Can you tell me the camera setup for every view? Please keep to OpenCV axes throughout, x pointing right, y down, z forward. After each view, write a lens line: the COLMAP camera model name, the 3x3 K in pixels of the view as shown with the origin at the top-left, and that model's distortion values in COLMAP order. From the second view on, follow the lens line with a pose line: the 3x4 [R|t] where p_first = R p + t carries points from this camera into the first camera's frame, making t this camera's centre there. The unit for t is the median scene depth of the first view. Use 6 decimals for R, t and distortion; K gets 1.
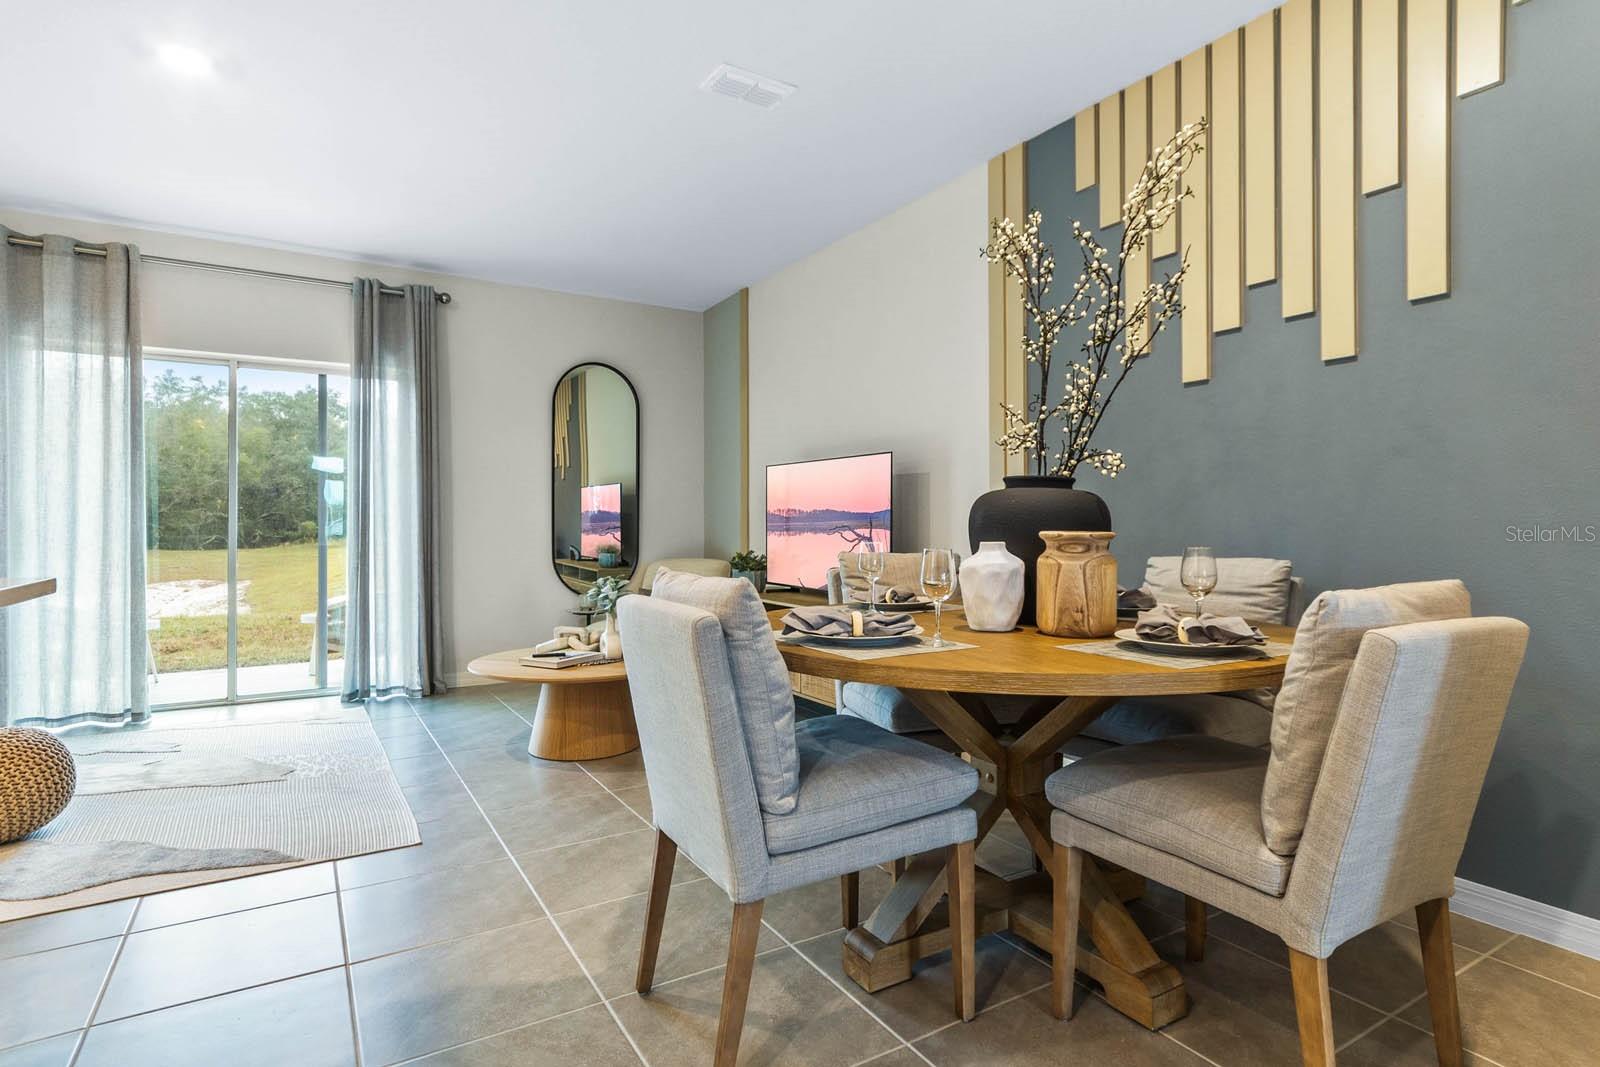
lens RADIAL K [[842.7, 0, 821.2], [0, 842.7, 519.6], [0, 0, 1]] dist [0.000422, 0.005427]
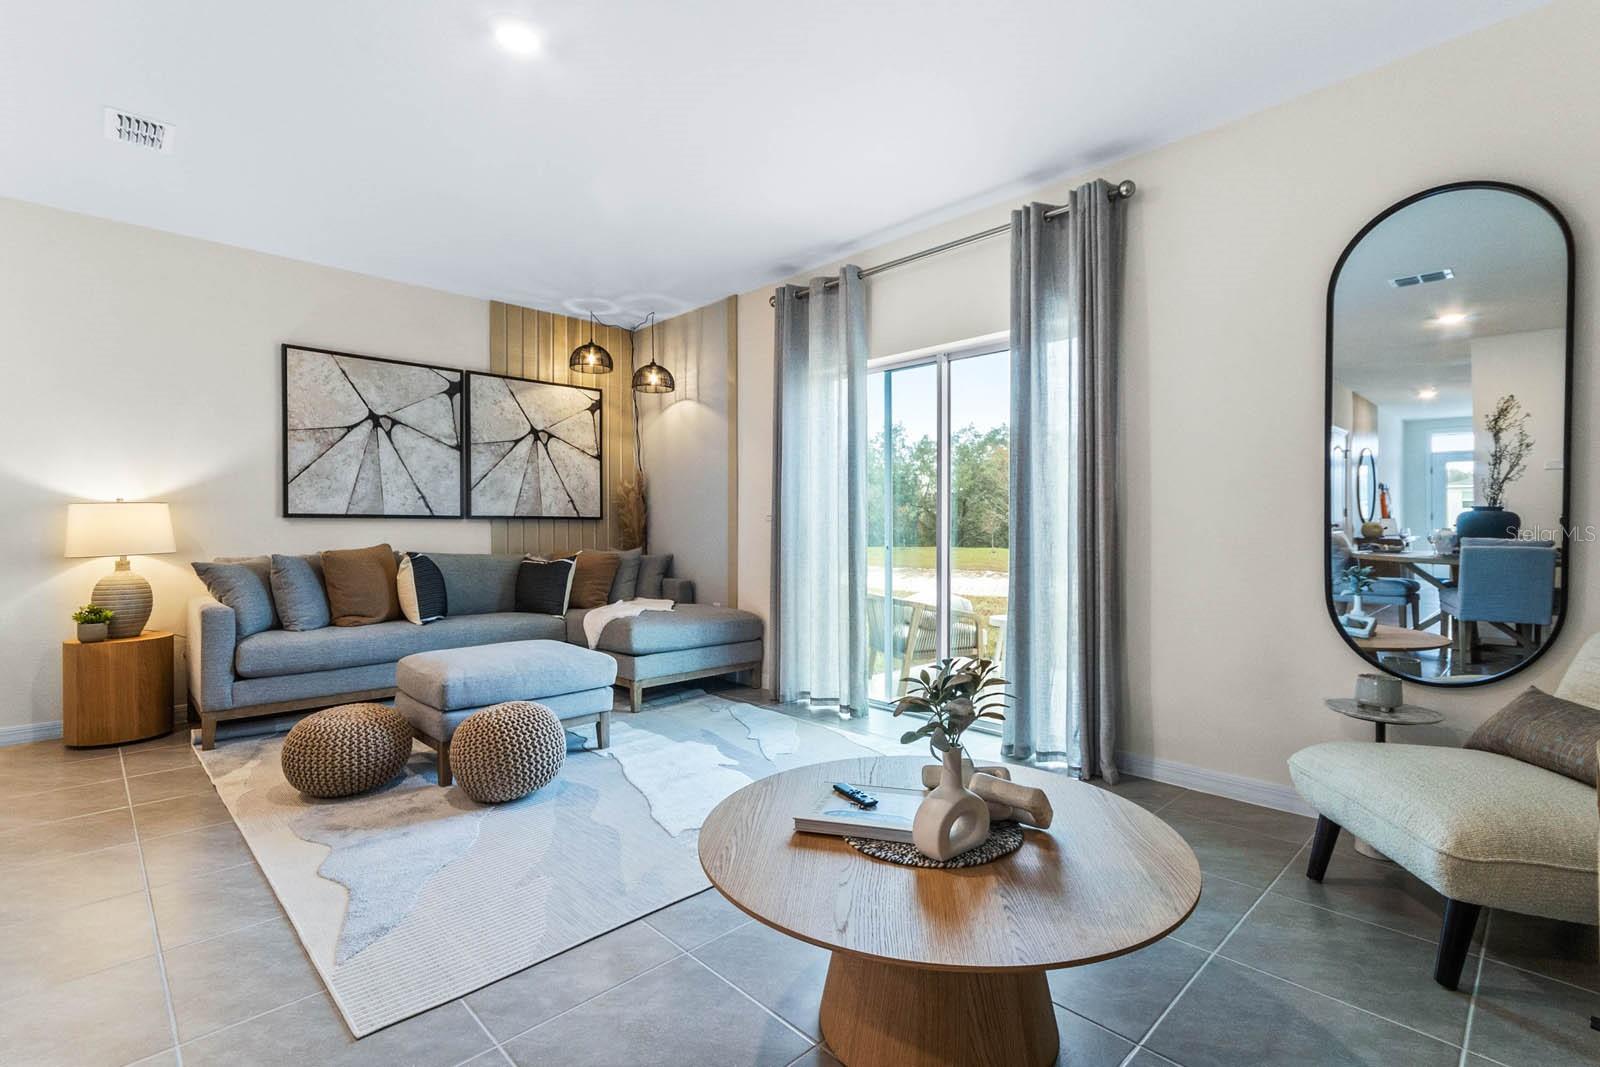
lens RADIAL K [[765.9, 0, 800.0], [0, 765.9, 534.0], [0, 0, 1]] dist [0.004803, 0.008612]
pose [[0.195159, 0.010950, -0.980710, 0.114647], [0.006060, 0.999905, 0.012371, -0.002555], [0.980753, -0.008357, 0.195075, 0.756960]]
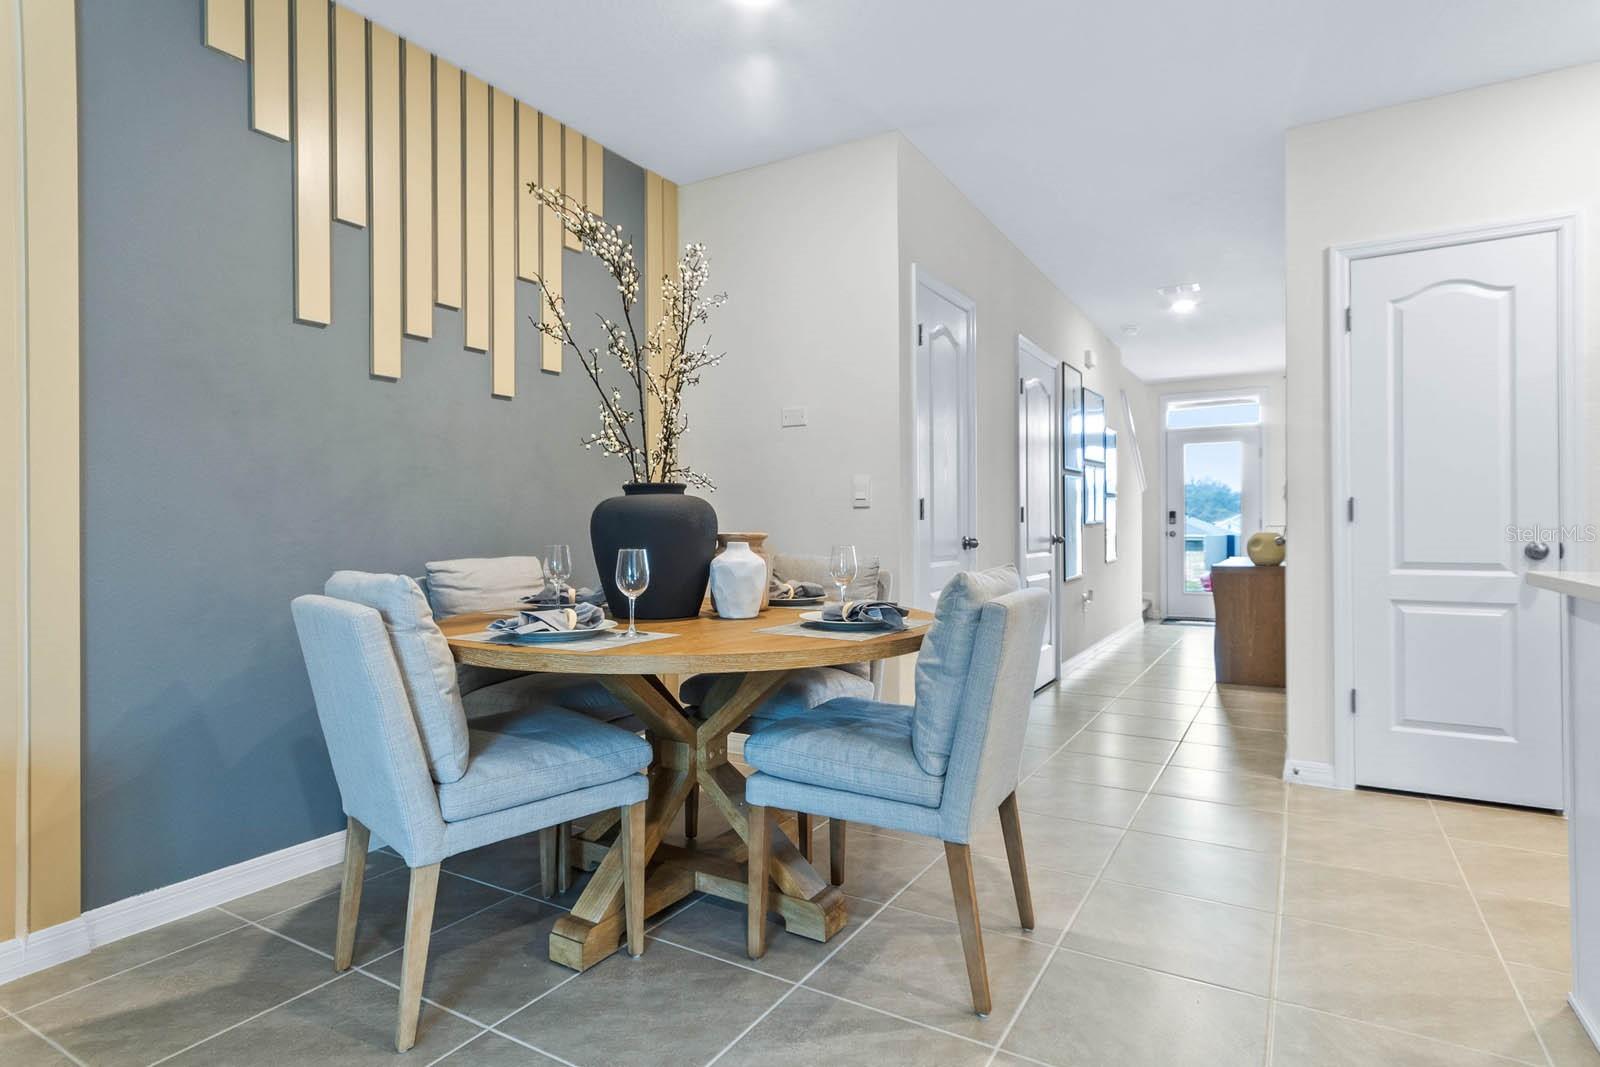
lens RADIAL K [[842.7, 0, 813.9], [0, 842.7, 525.2], [0, 0, 1]] dist [0.000422, 0.005427]
pose [[-0.456288, 0.003610, 0.889825, -0.405952], [-0.002742, 0.999981, -0.005463, 0.003737], [-0.889828, -0.004933, -0.456270, 0.667116]]
